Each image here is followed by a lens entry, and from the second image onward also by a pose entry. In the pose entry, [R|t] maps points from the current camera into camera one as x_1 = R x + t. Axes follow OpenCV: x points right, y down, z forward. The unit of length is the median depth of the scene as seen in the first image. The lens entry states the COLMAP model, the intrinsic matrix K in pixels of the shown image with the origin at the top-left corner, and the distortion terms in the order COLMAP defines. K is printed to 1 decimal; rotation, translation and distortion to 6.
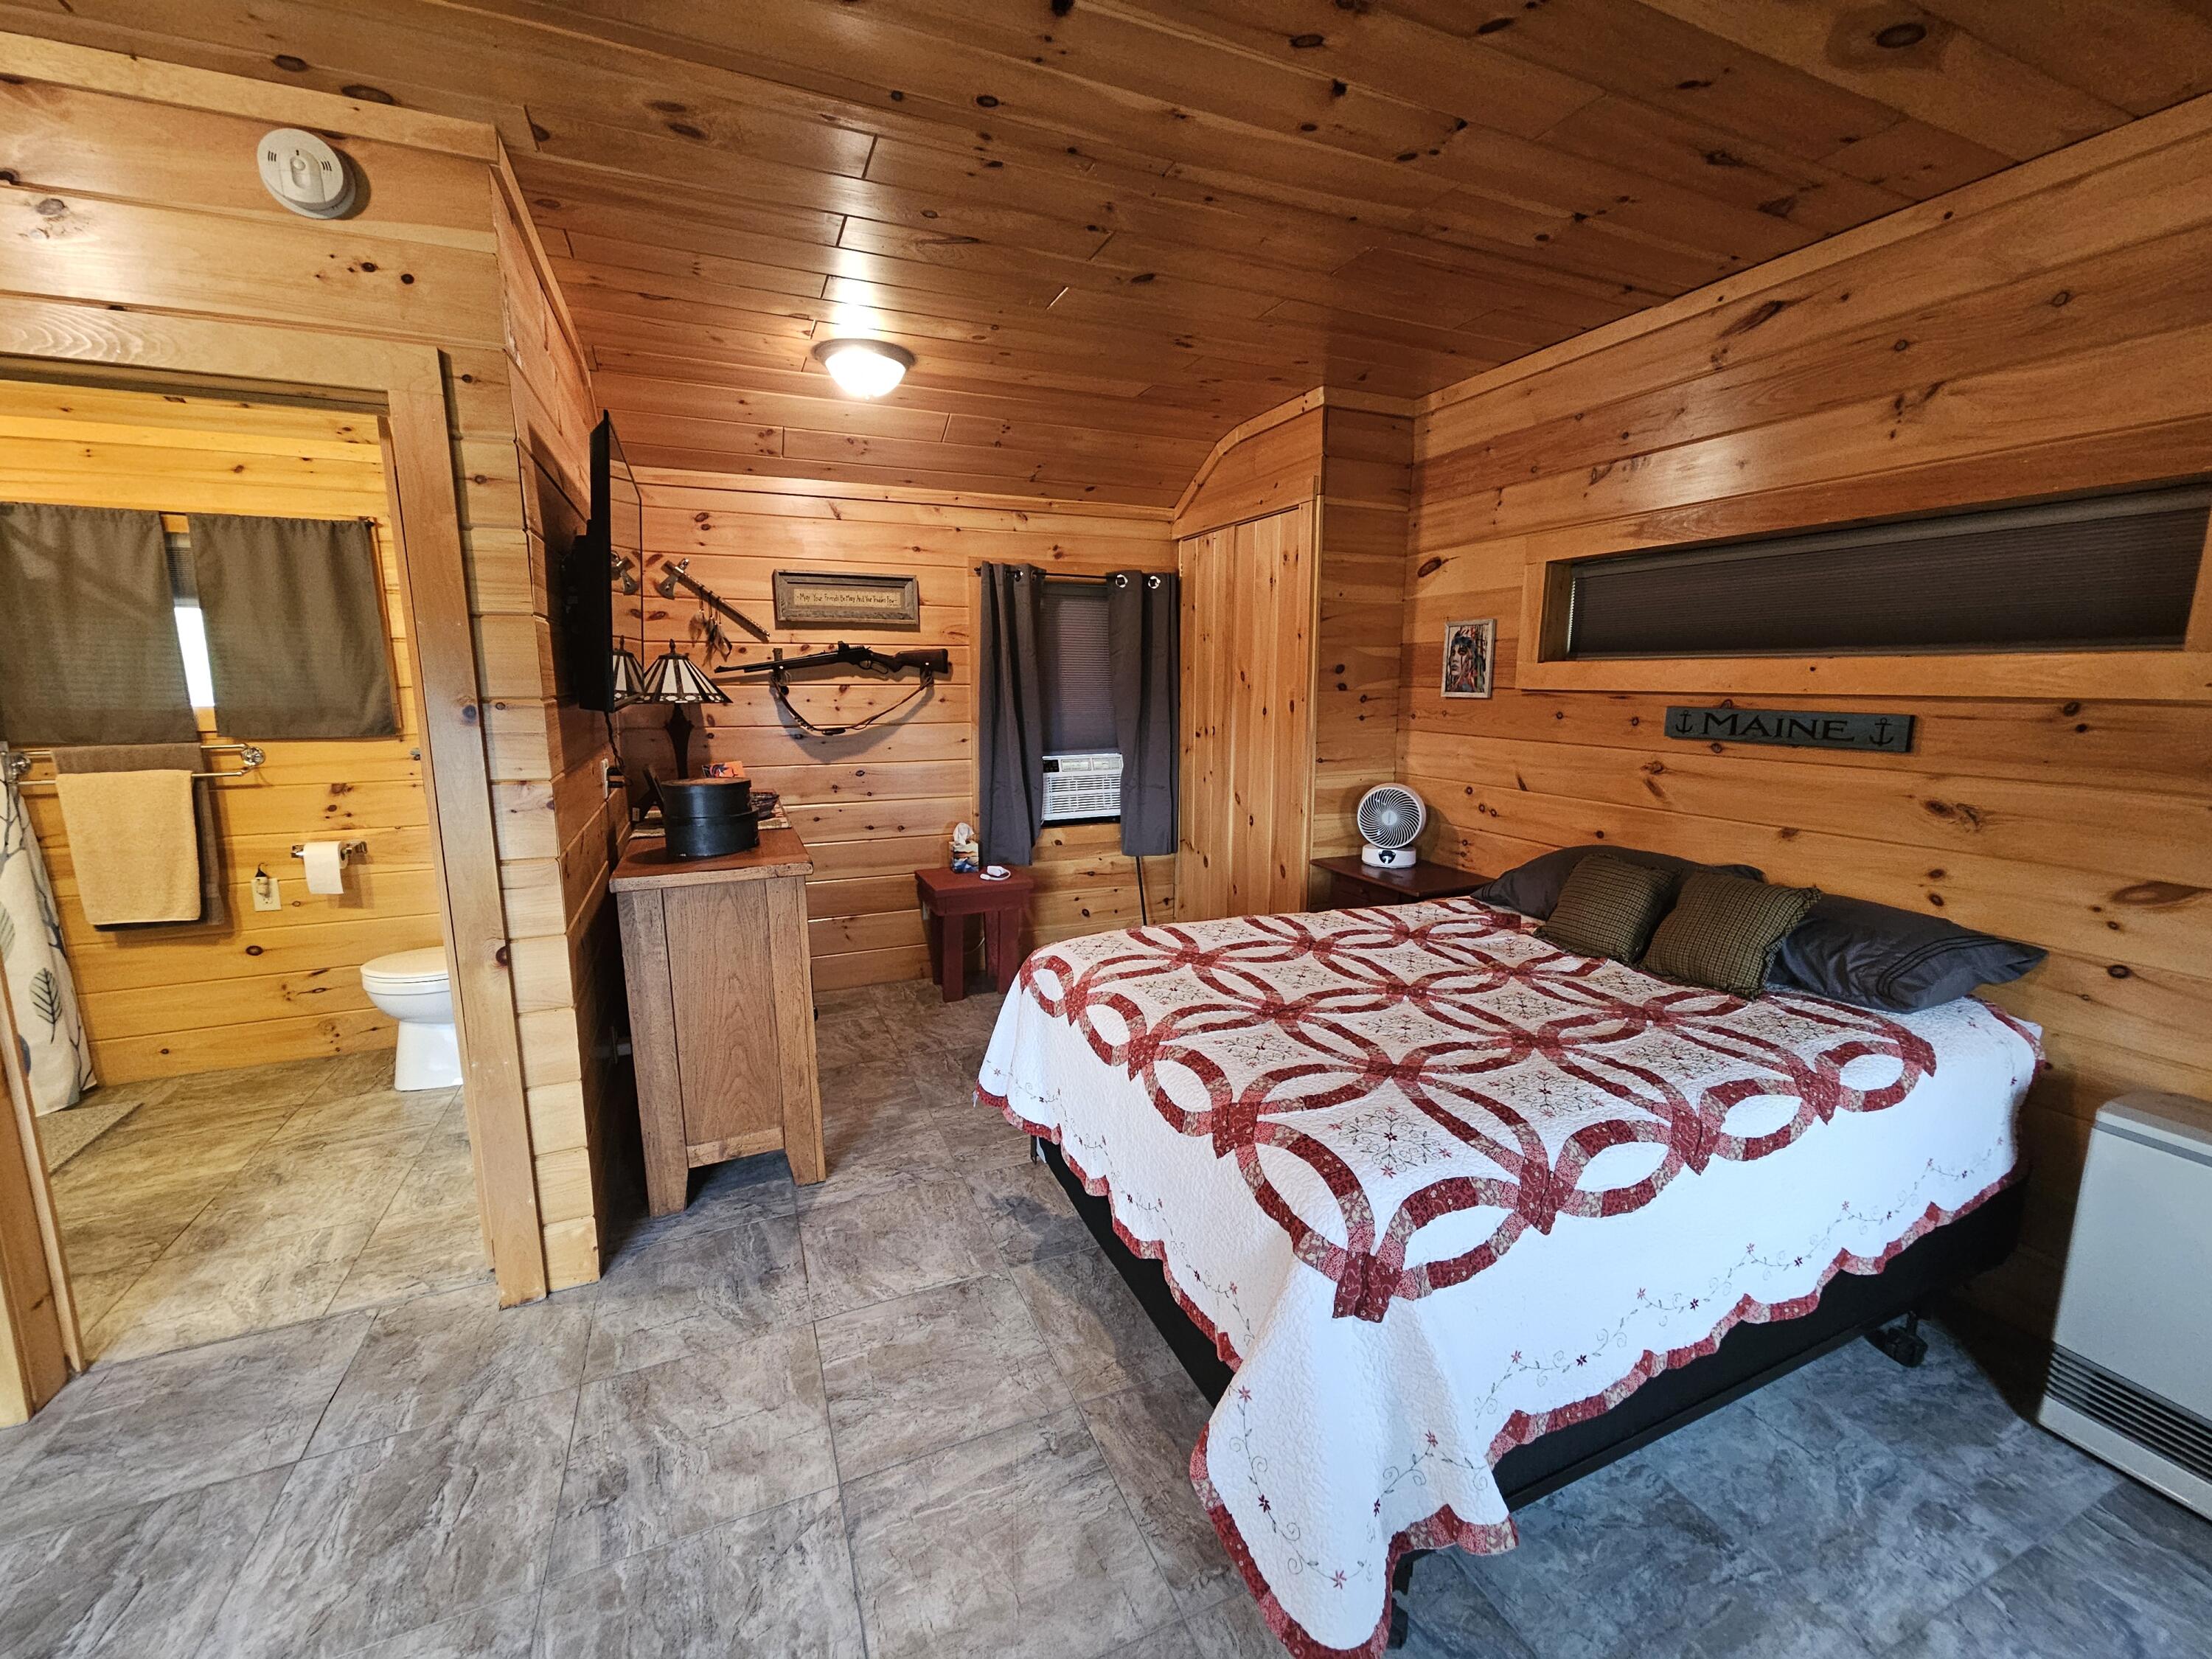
lens RADIAL K [[911.7, 0, 1111.3], [0, 911.7, 816.6], [0, 0, 1]] dist [0.000215, 0.000303]
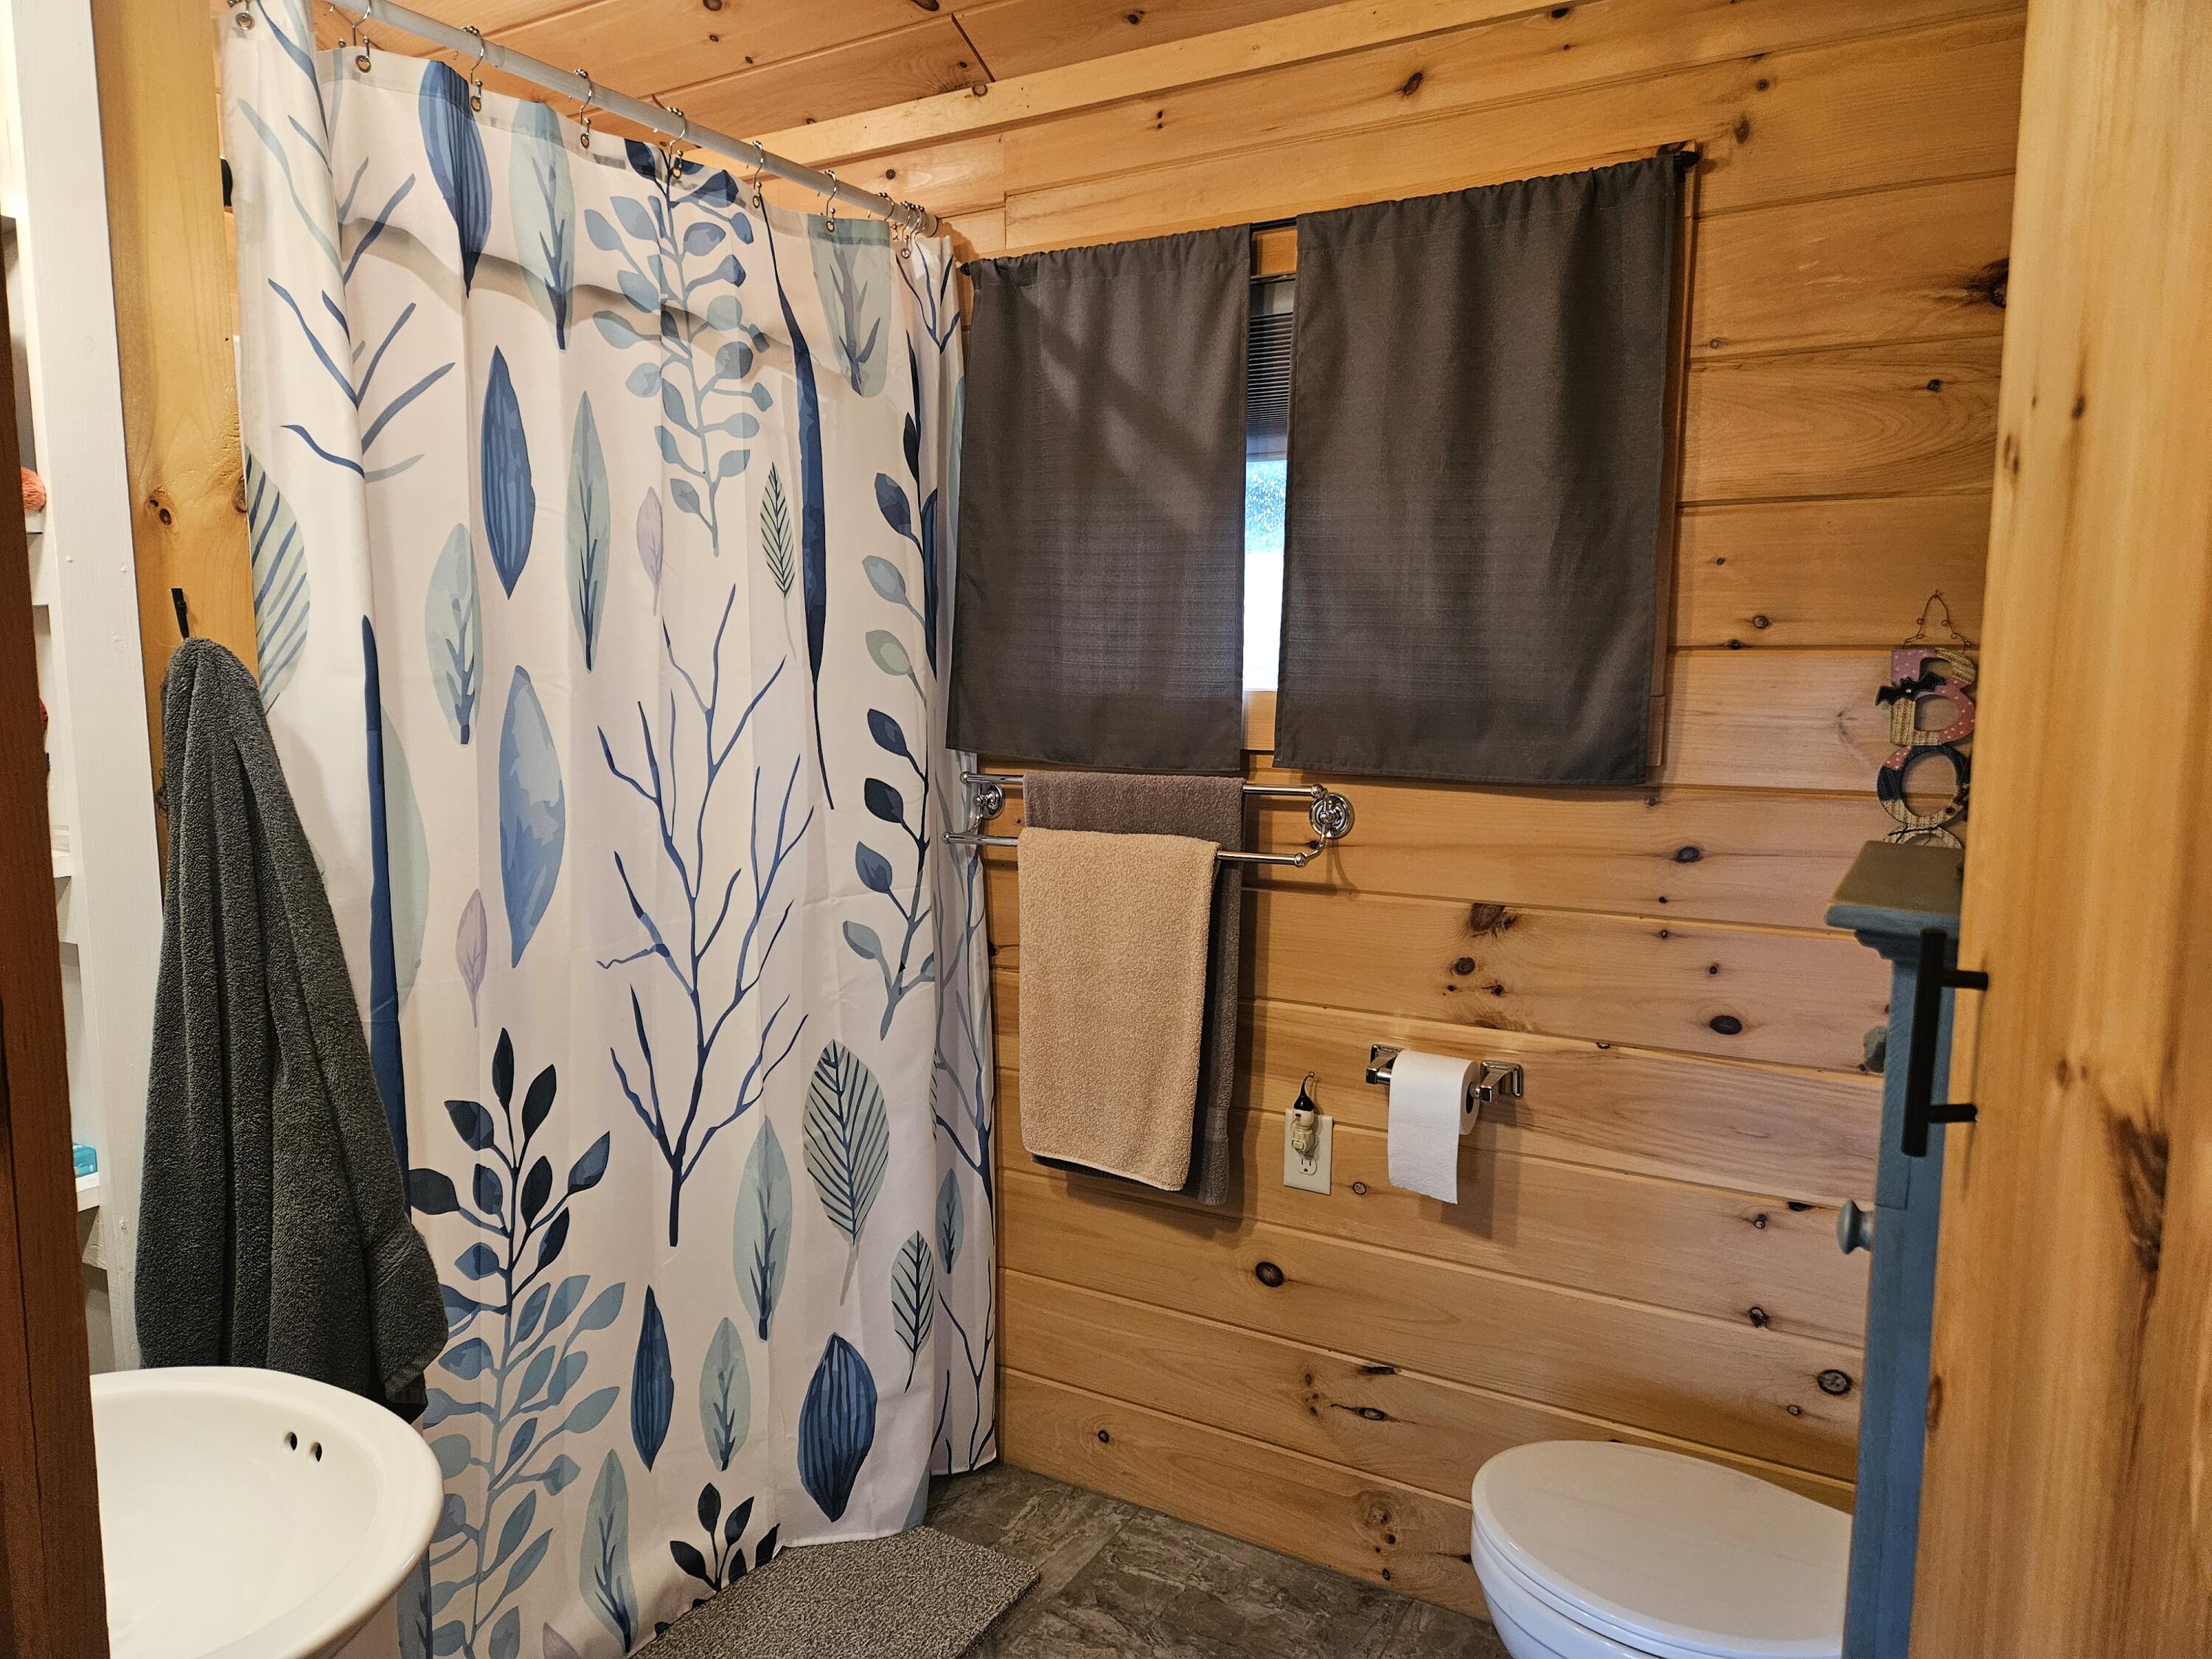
lens RADIAL K [[1471.6, 0, 1101.7], [0, 1471.6, 835.6], [0, 0, 1]] dist [0.055731, -0.045323]
pose [[0.609930, 0.089400, -0.787396, -0.491696], [-0.141370, 0.989953, 0.002891, -0.046039], [0.779743, 0.109551, 0.616440, 0.522784]]
